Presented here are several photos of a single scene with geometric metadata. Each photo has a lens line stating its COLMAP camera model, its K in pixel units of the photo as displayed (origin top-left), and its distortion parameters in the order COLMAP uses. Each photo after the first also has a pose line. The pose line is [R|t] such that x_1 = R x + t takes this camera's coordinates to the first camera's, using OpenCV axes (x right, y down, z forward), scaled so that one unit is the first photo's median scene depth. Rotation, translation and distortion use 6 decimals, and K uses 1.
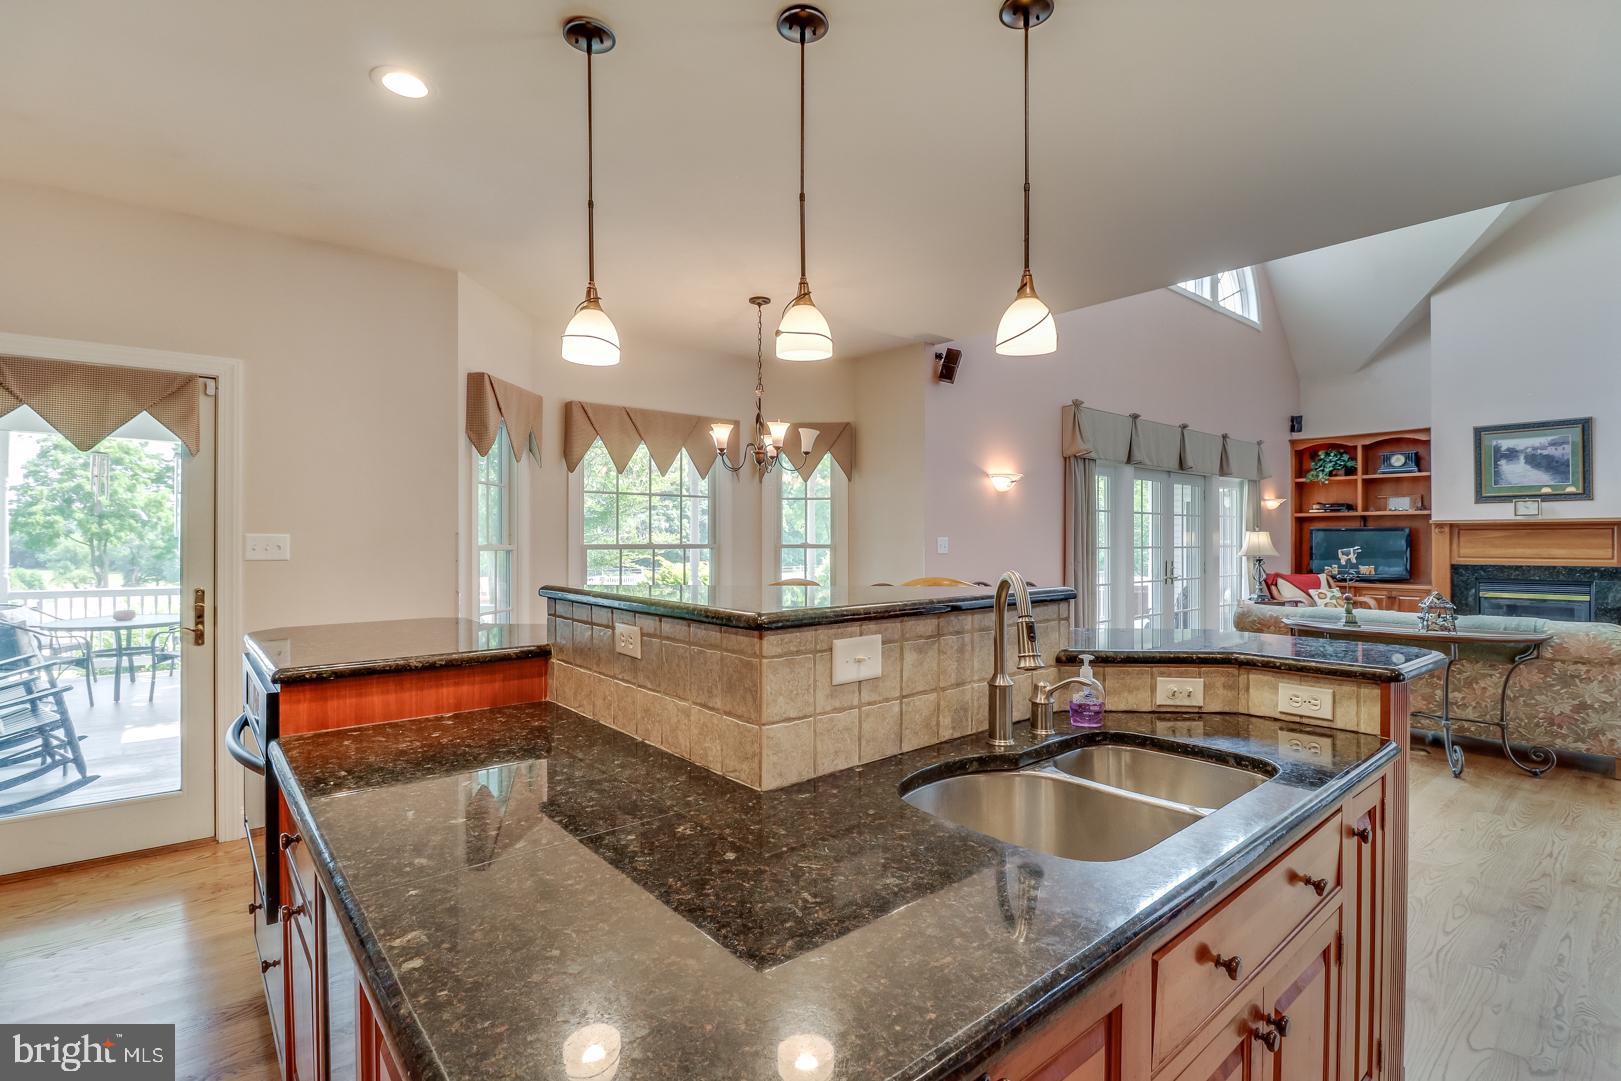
lens RADIAL K [[746.3, 0, 867.6], [0, 746.3, 531.5], [0, 0, 1]] dist [0.012487, -0.007979]
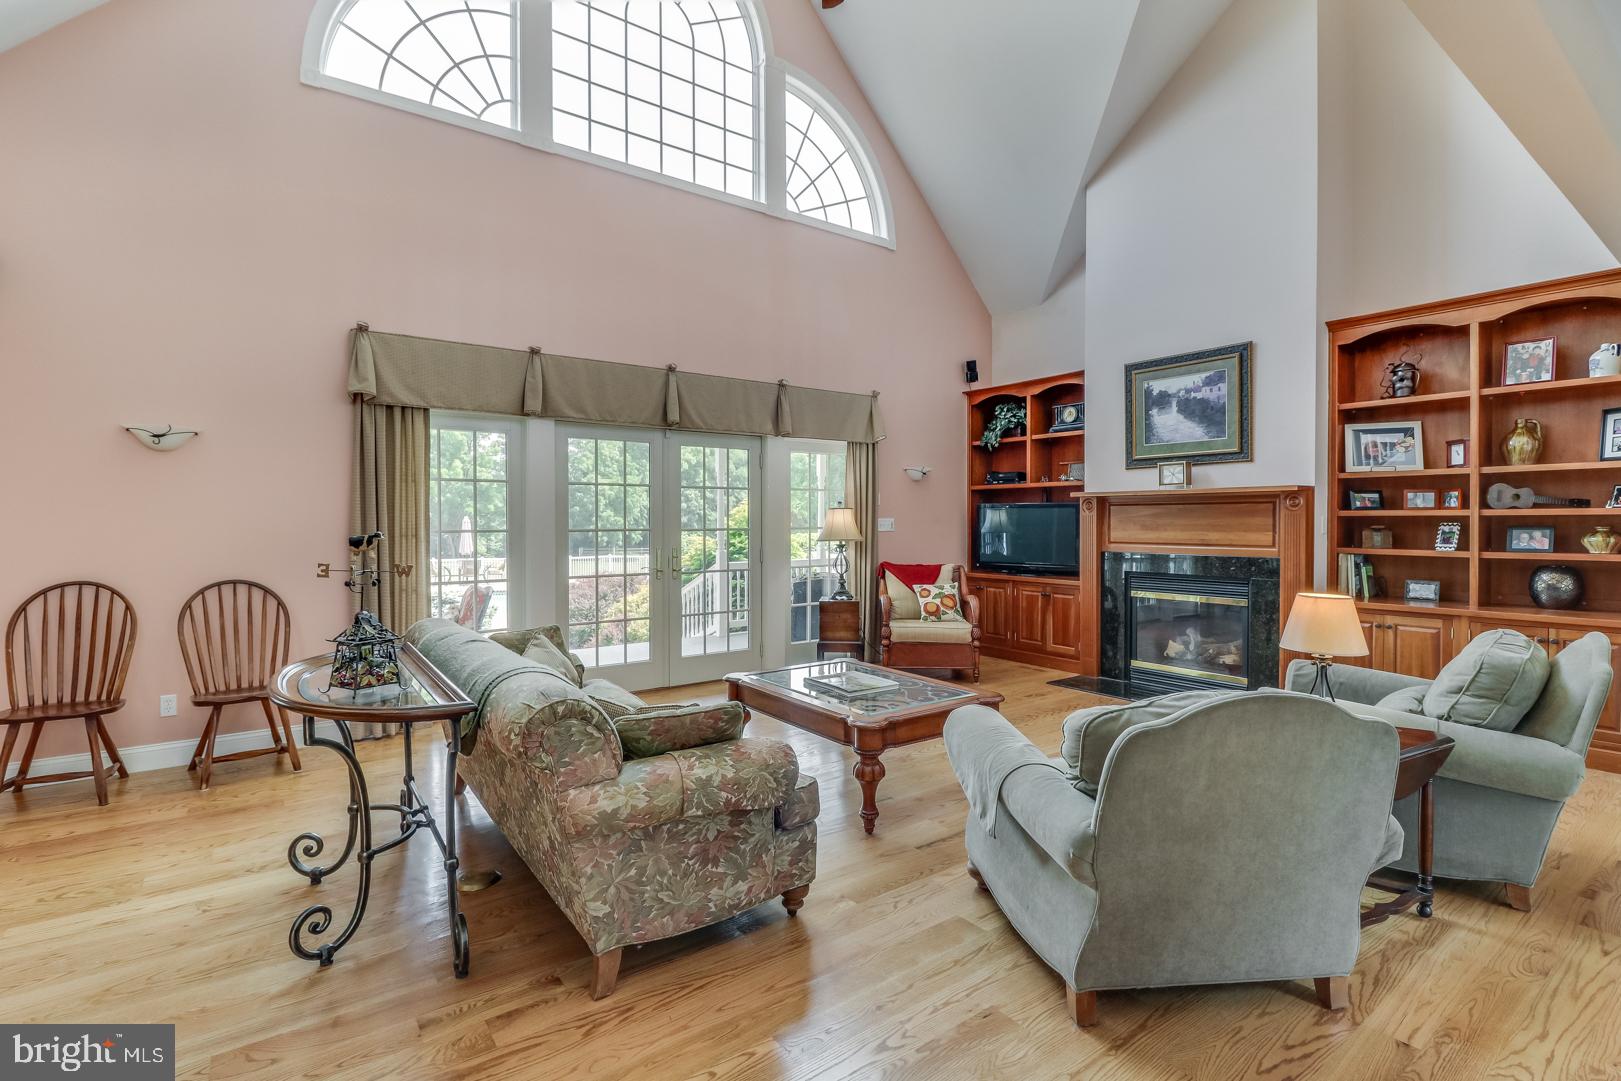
lens RADIAL K [[746.3, 0, 820.1], [0, 746.3, 526.9], [0, 0, 1]] dist [0.012487, -0.007979]
pose [[0.994995, 0.000416, -0.099927, 0.596818], [0.001446, 0.999827, 0.018563, 0.004980], [0.099917, -0.018615, 0.994822, 0.248738]]
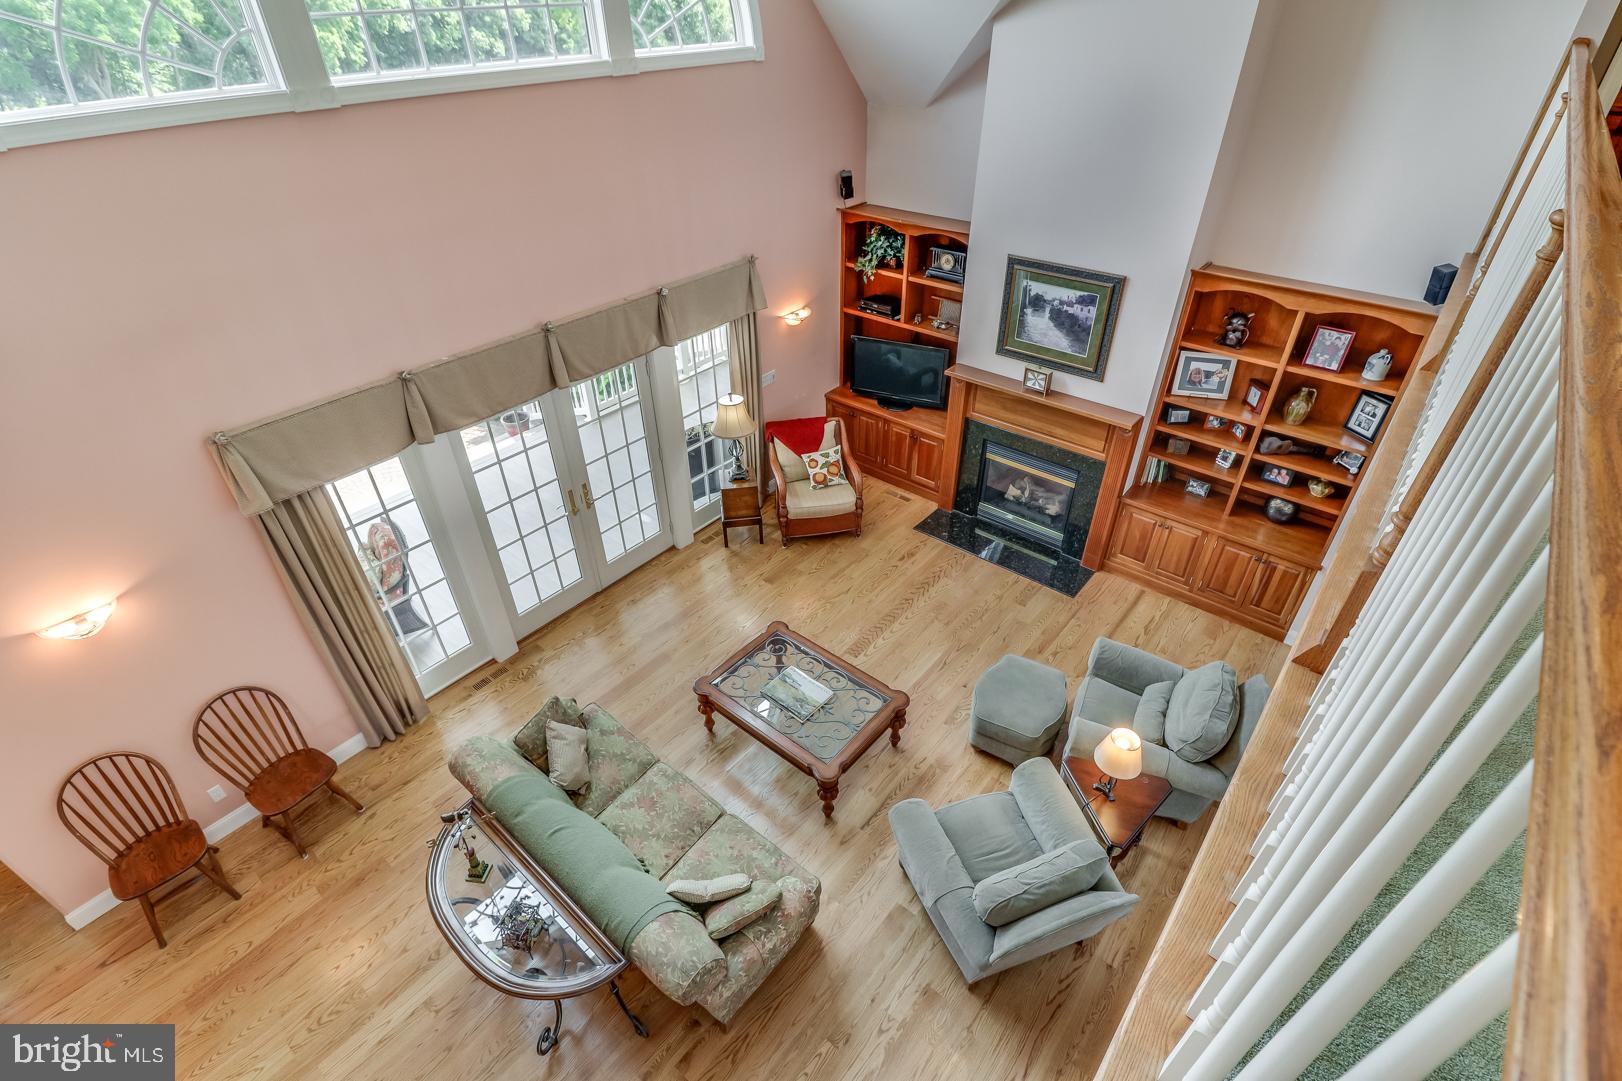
lens RADIAL K [[746.7, 0, 816.7], [0, 746.7, 542.8], [0, 0, 1]] dist [0.012487, -0.007979]
pose [[0.990309, -0.088890, 0.106705, 0.530905], [0.007337, 0.800745, 0.598961, -0.358729], [-0.138685, -0.592373, 0.793637, 0.289048]]
